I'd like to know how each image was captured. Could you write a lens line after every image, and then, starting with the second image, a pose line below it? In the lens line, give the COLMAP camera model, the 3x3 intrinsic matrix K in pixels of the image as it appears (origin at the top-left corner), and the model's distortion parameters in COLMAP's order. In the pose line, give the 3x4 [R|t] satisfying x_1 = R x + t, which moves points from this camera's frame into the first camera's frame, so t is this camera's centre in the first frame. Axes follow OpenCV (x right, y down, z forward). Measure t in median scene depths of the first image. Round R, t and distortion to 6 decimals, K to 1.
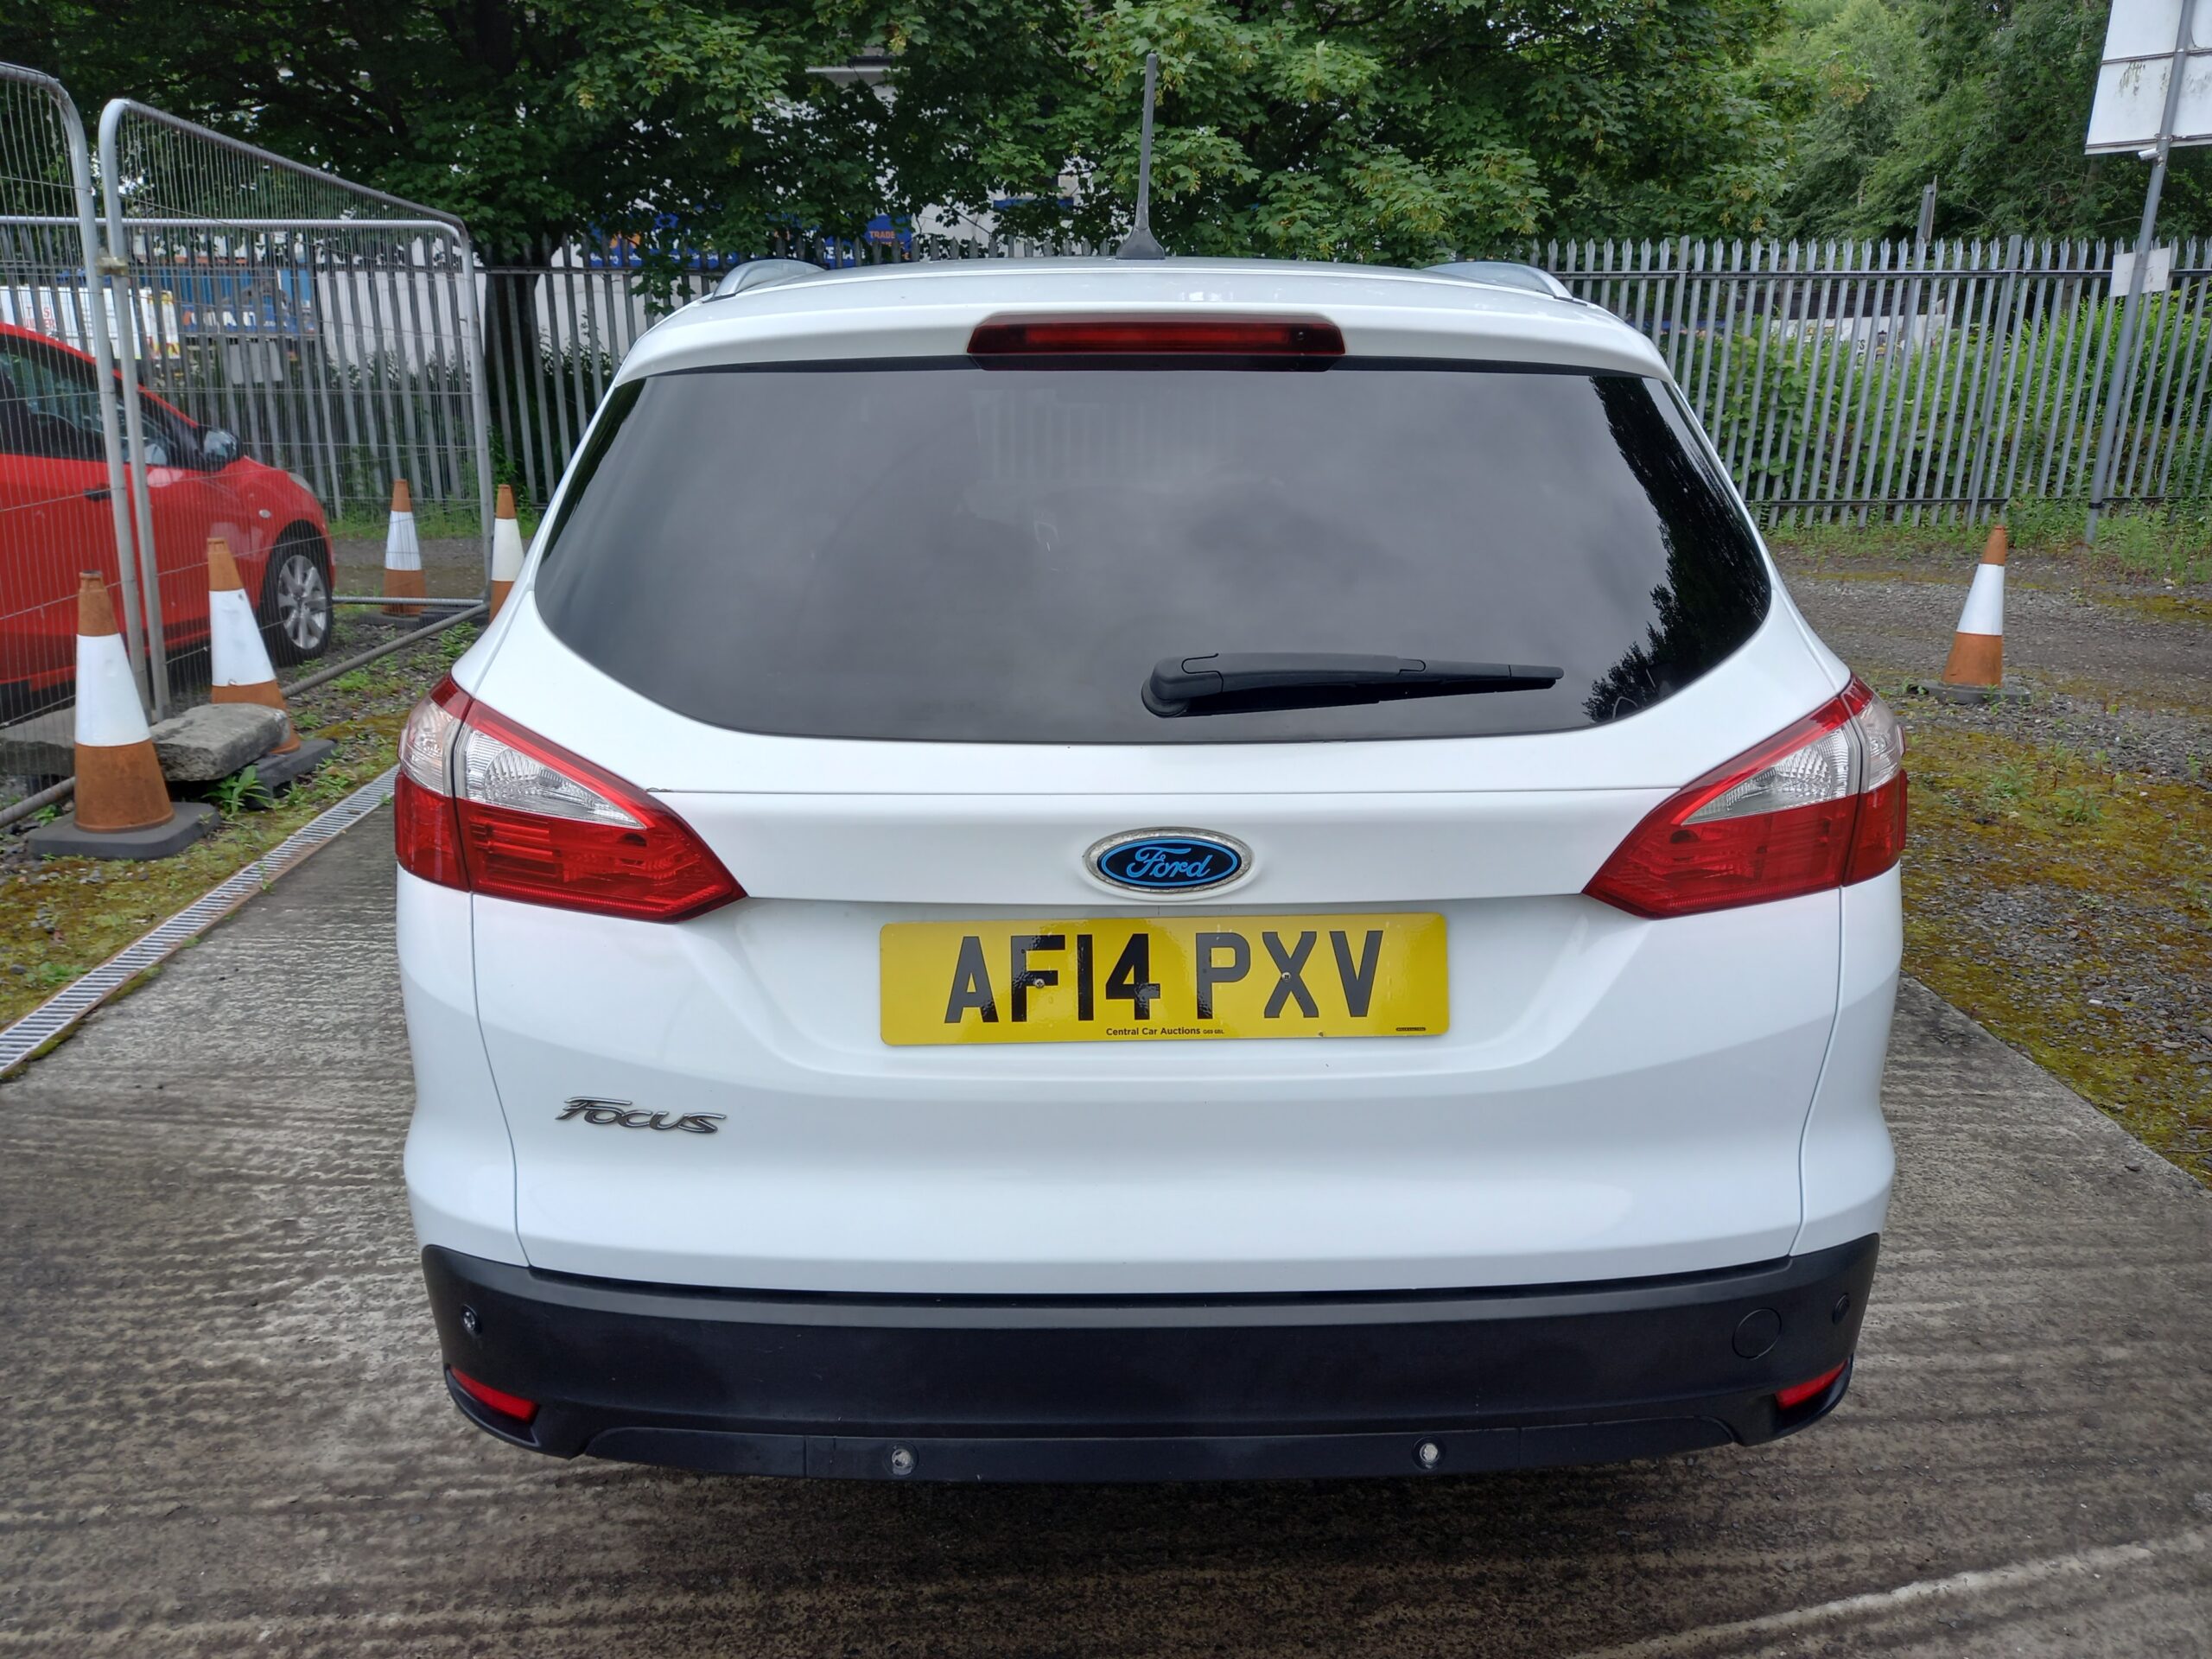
lens RADIAL K [[1608.0, 0, 1106.0], [0, 1608.0, 829.5], [0, 0, 1]] dist [0.064743, -0.046876]
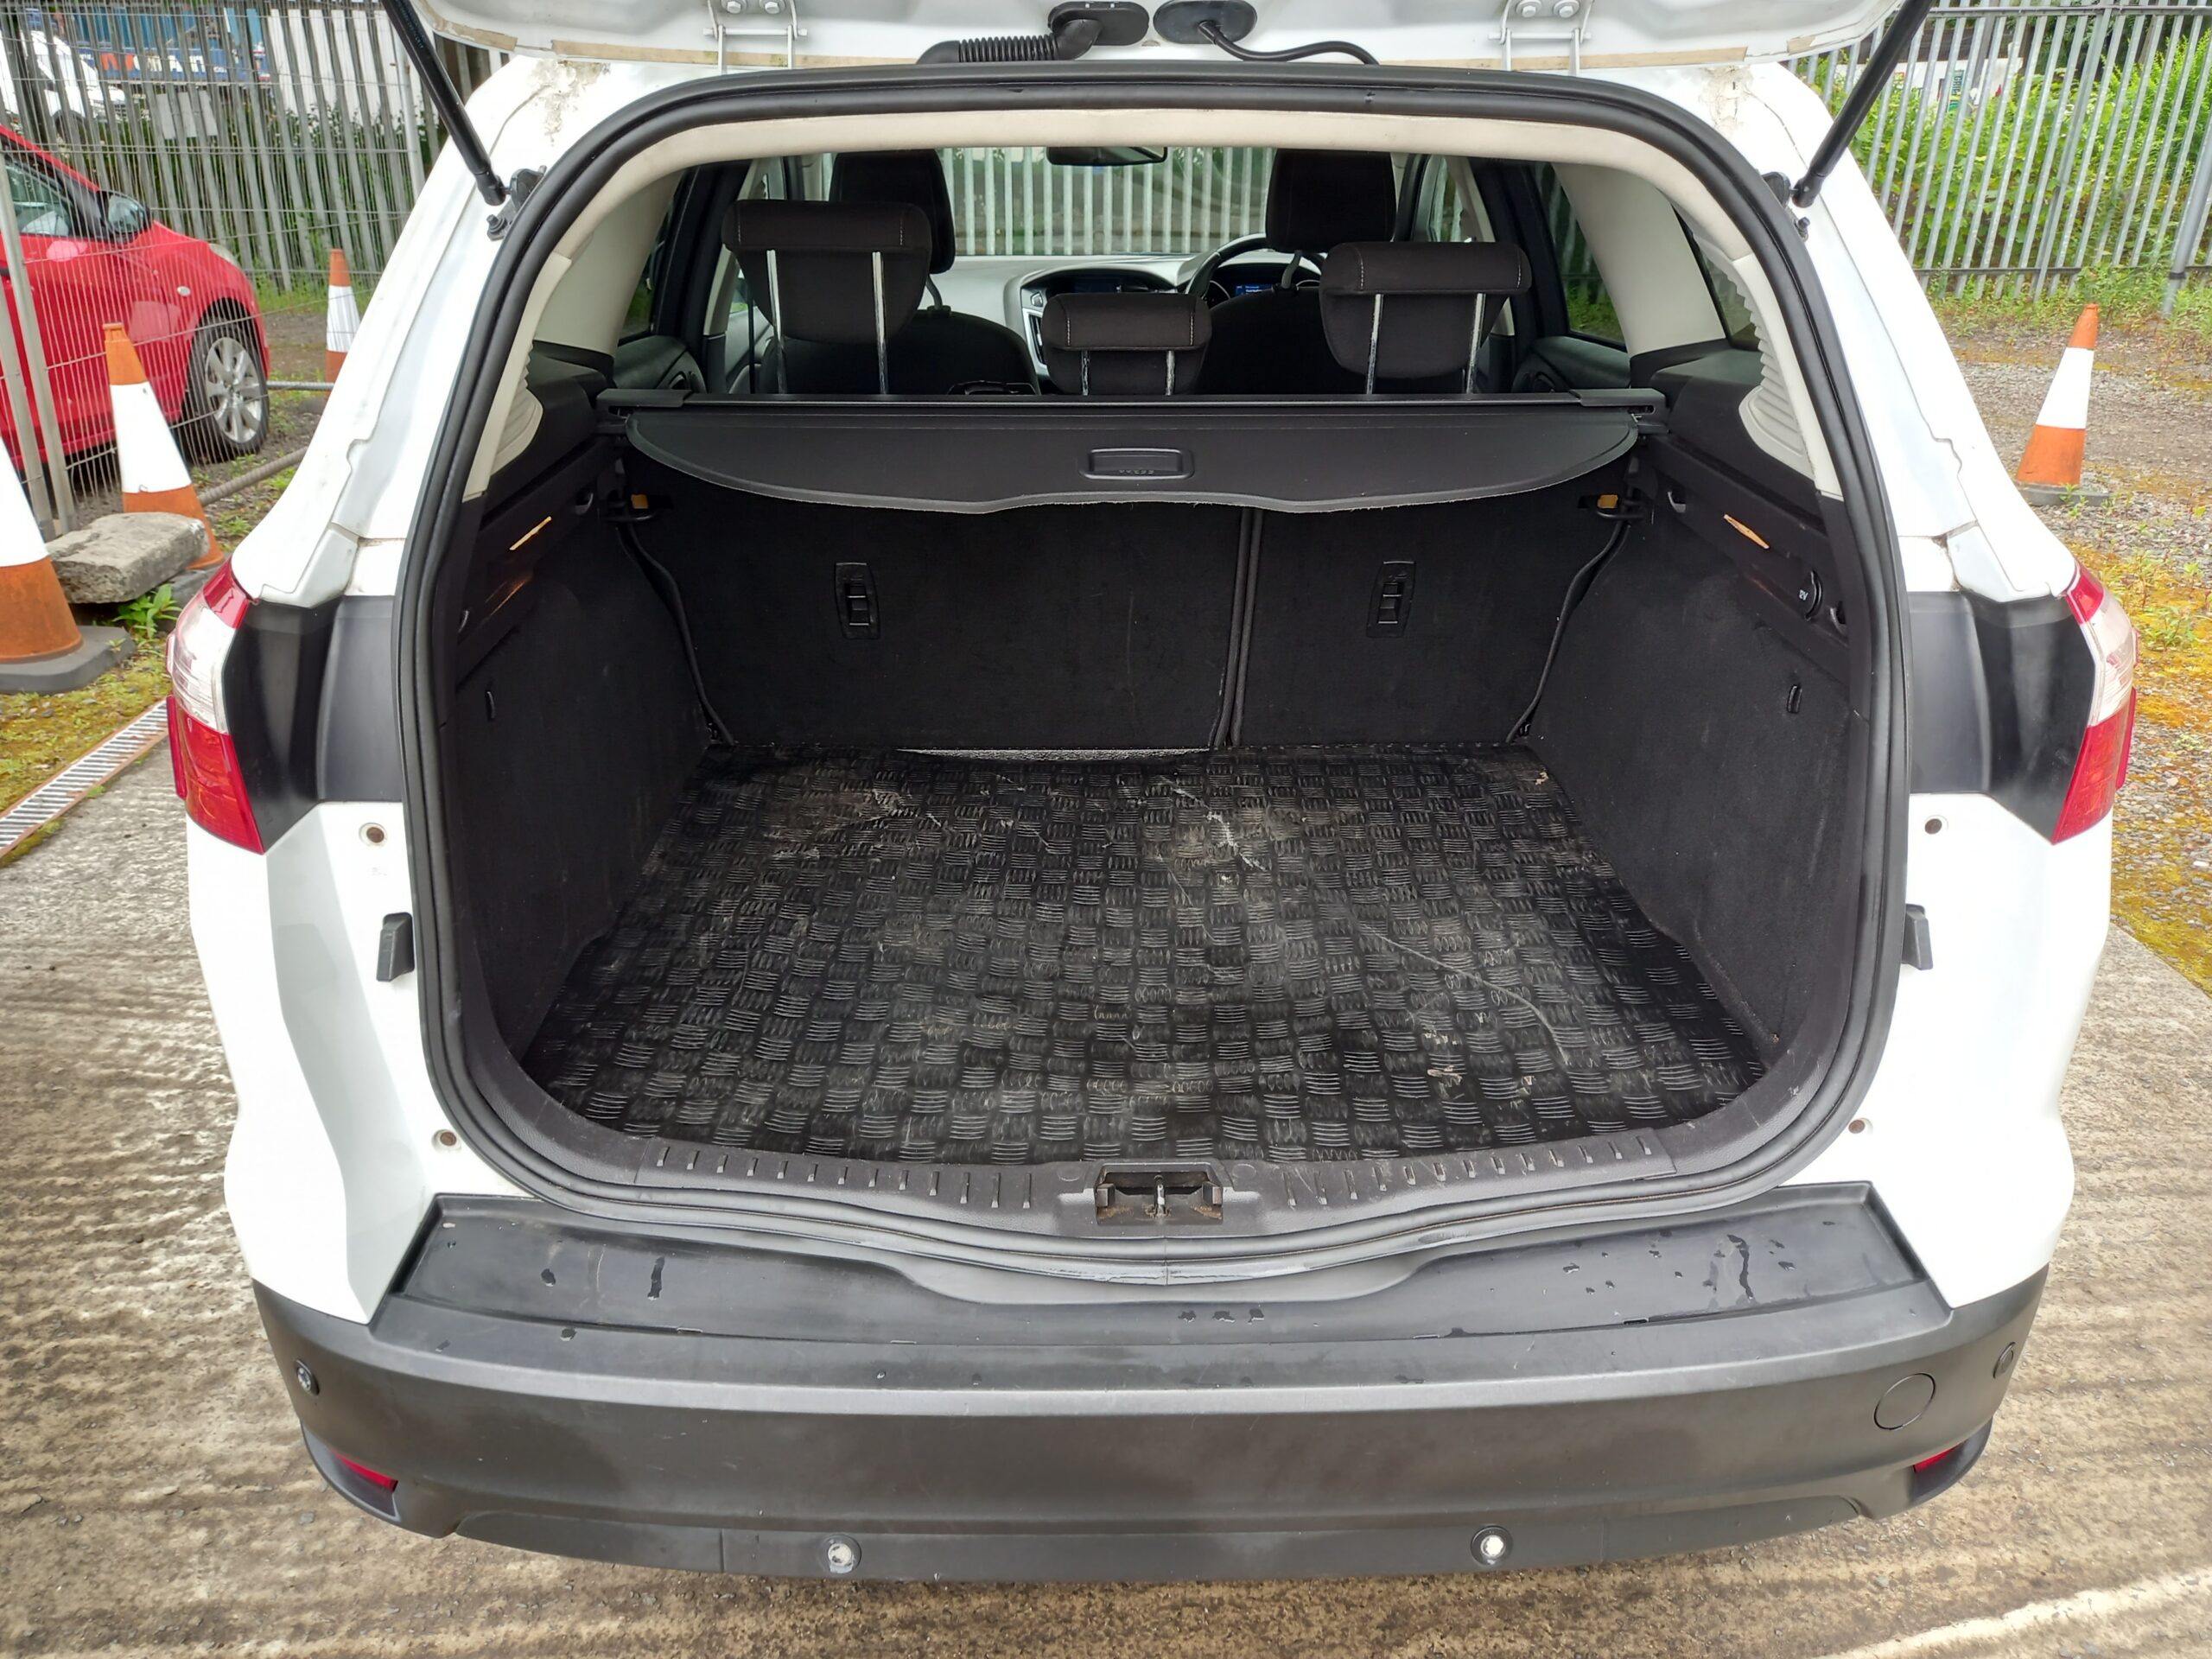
lens RADIAL K [[1630.3, 0, 1105.9], [0, 1630.3, 838.2], [0, 0, 1]] dist [0.016813, 0.004696]
pose [[0.999996, 0.000485, -0.002814, 0.003079], [-0.000096, 0.990597, 0.136813, -0.028228], [0.002854, -0.136812, 0.990593, 0.088510]]
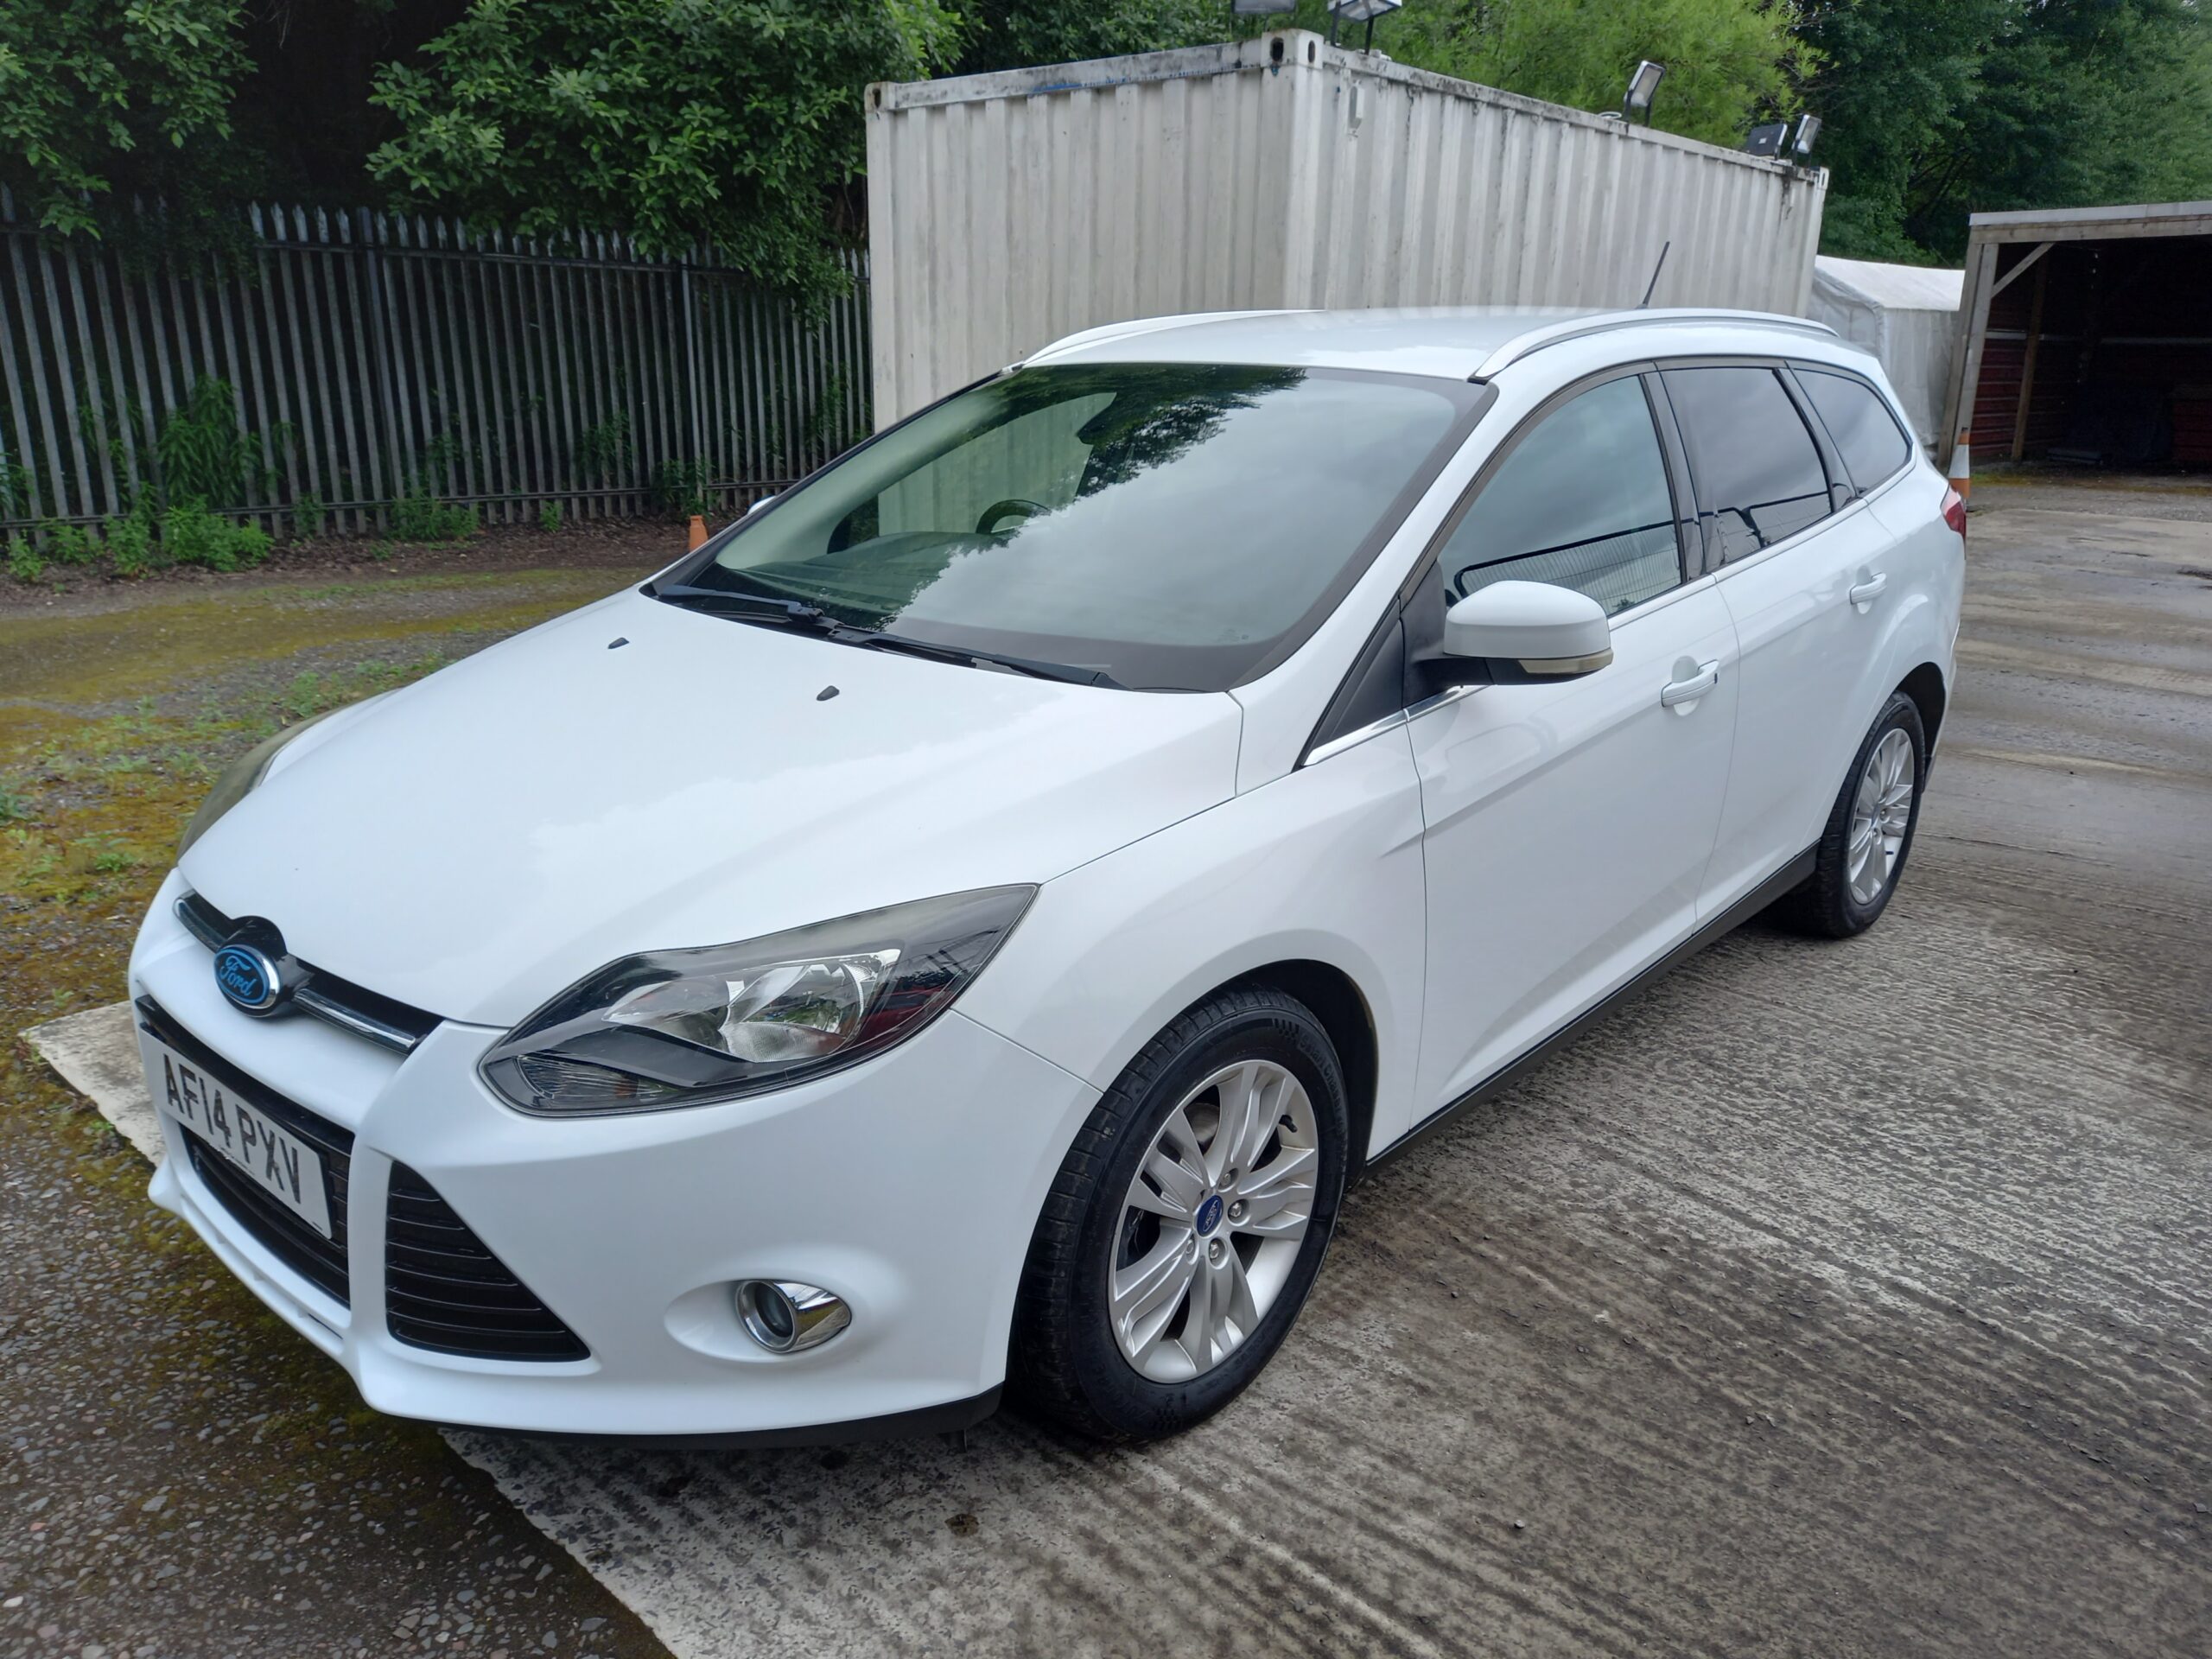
lens RADIAL K [[1616.7, 0, 1106.0], [0, 1616.7, 829.5], [0, 0, 1]] dist [0.068314, -0.066762]
pose [[-0.724909, -0.215304, 0.654332, -0.506353], [0.183750, 0.855040, 0.484915, -0.463558], [-0.663884, 0.471753, -0.580264, 1.479657]]
